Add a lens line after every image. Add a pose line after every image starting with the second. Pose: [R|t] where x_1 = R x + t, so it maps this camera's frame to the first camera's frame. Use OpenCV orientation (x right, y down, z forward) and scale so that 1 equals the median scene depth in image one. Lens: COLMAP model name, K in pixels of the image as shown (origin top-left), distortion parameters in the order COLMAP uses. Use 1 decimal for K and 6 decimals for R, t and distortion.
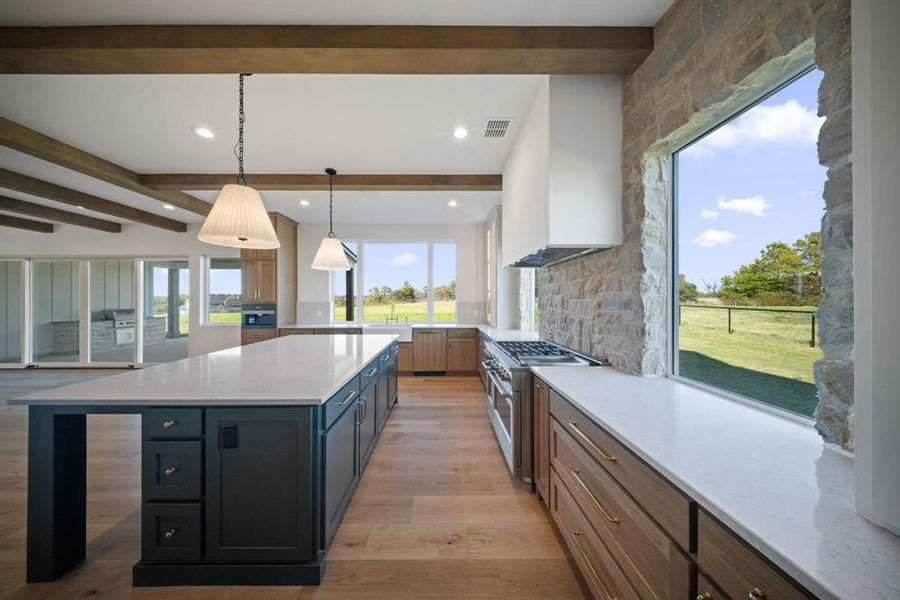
lens RADIAL K [[264.2, 0, 446.4], [0, 264.2, 299.6], [0, 0, 1]] dist [0.000926, -0.001124]
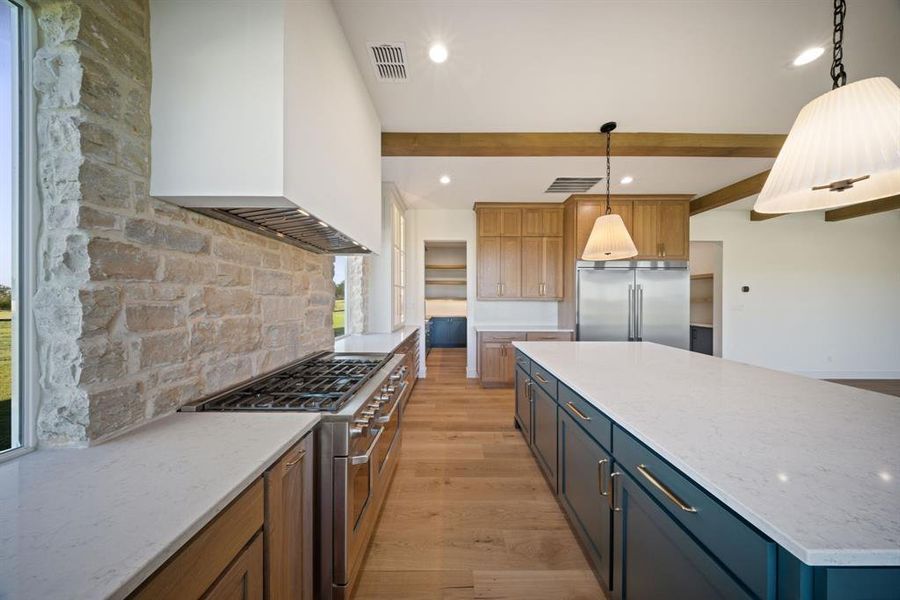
lens RADIAL K [[264.2, 0, 451.7], [0, 264.2, 299.2], [0, 0, 1]] dist [0.000926, -0.001124]
pose [[-0.999869, -0.002085, 0.016057, 0.005073], [-0.002107, 0.999997, -0.001343, 0.003881], [-0.016054, -0.001377, -0.999870, 1.130966]]
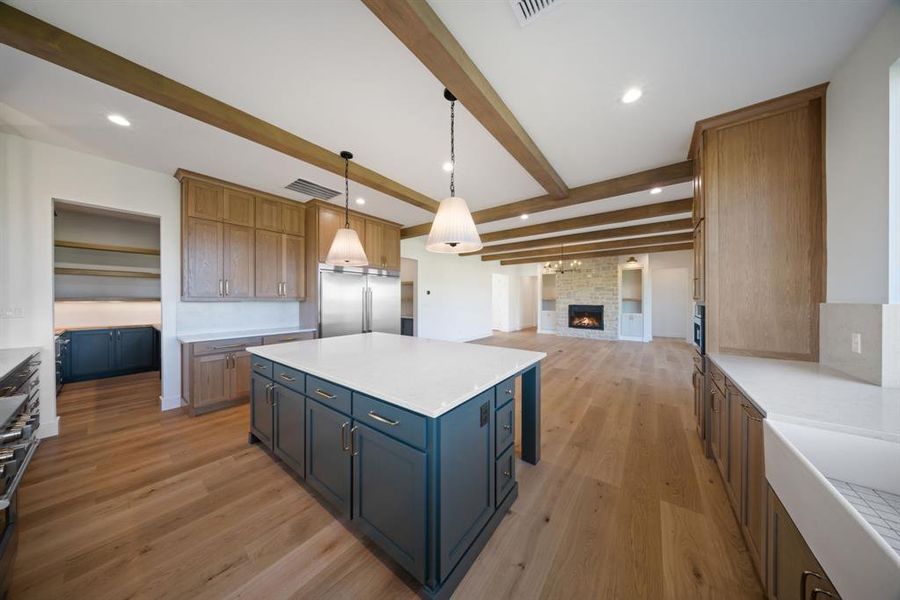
lens RADIAL K [[264.2, 0, 453.5], [0, 264.2, 298.8], [0, 0, 1]] dist [0.000926, -0.001124]
pose [[-0.616649, -0.000326, -0.787238, 0.047765], [0.002982, 0.999992, -0.002749, 0.004105], [0.787233, -0.004043, -0.616643, 1.196310]]
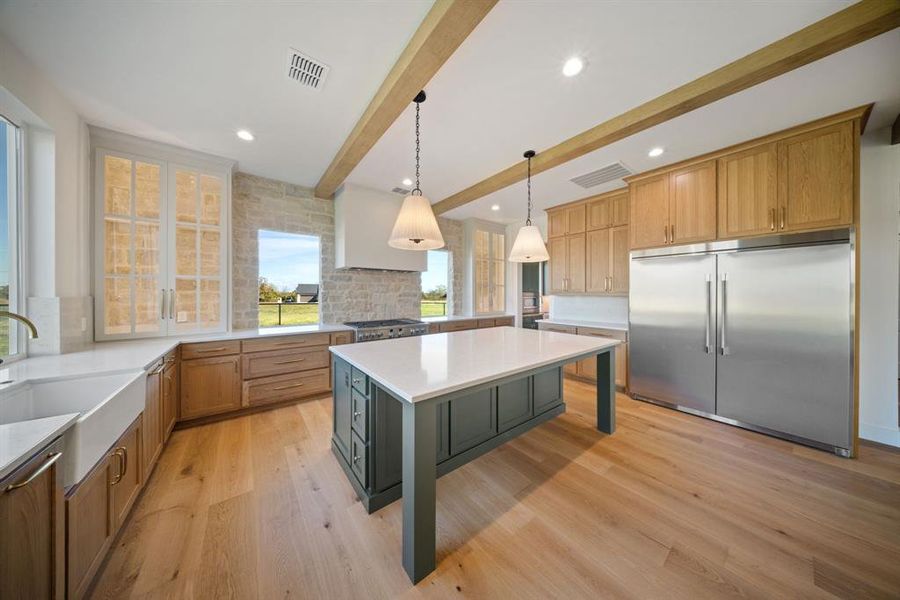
lens RADIAL K [[264.2, 0, 451.8], [0, 264.2, 294.0], [0, 0, 1]] dist [0.000926, -0.001124]
pose [[-0.598634, -0.001875, 0.801021, -0.870463], [-0.003001, 0.999995, 0.000097, 0.001914], [-0.801017, -0.002346, -0.598637, 1.138248]]
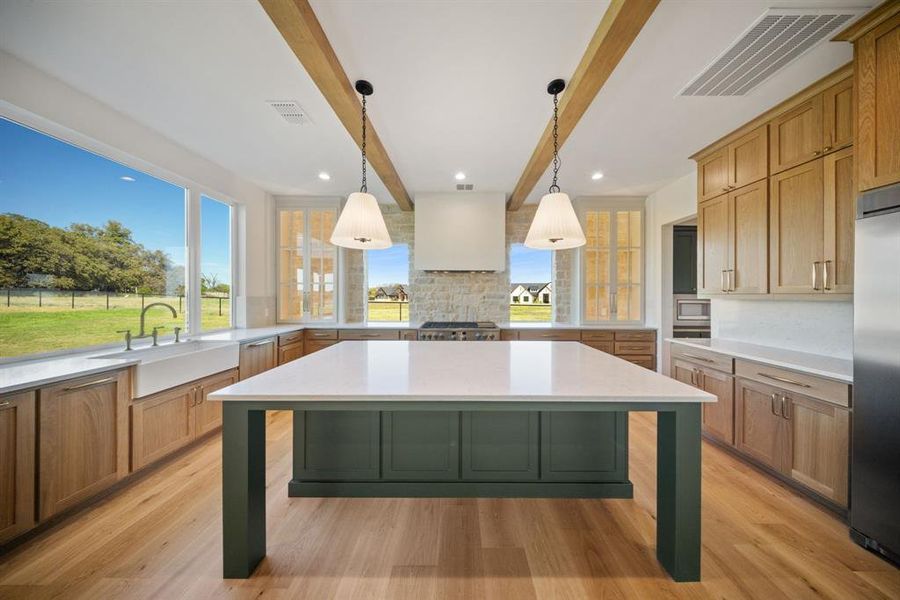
lens RADIAL K [[264.2, 0, 459.6], [0, 264.2, 296.4], [0, 0, 1]] dist [0.000926, -0.001124]
pose [[0.019841, -0.005010, 0.999791, -0.910065], [-0.006438, 0.999966, 0.005139, 0.000640], [-0.999782, -0.006538, 0.019808, 0.652986]]
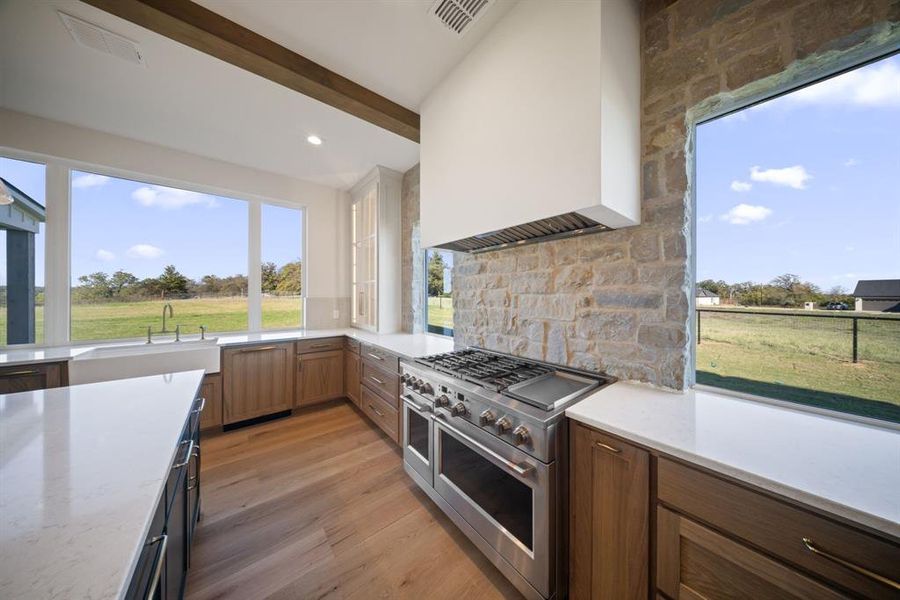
lens RADIAL K [[264.2, 0, 454.8], [0, 264.2, 294.6], [0, 0, 1]] dist [0.000926, -0.001124]
pose [[0.781212, 0.003239, 0.624257, -0.121962], [-0.002803, 0.999995, -0.001680, 0.000204], [-0.624259, -0.000437, 0.781217, 0.356581]]
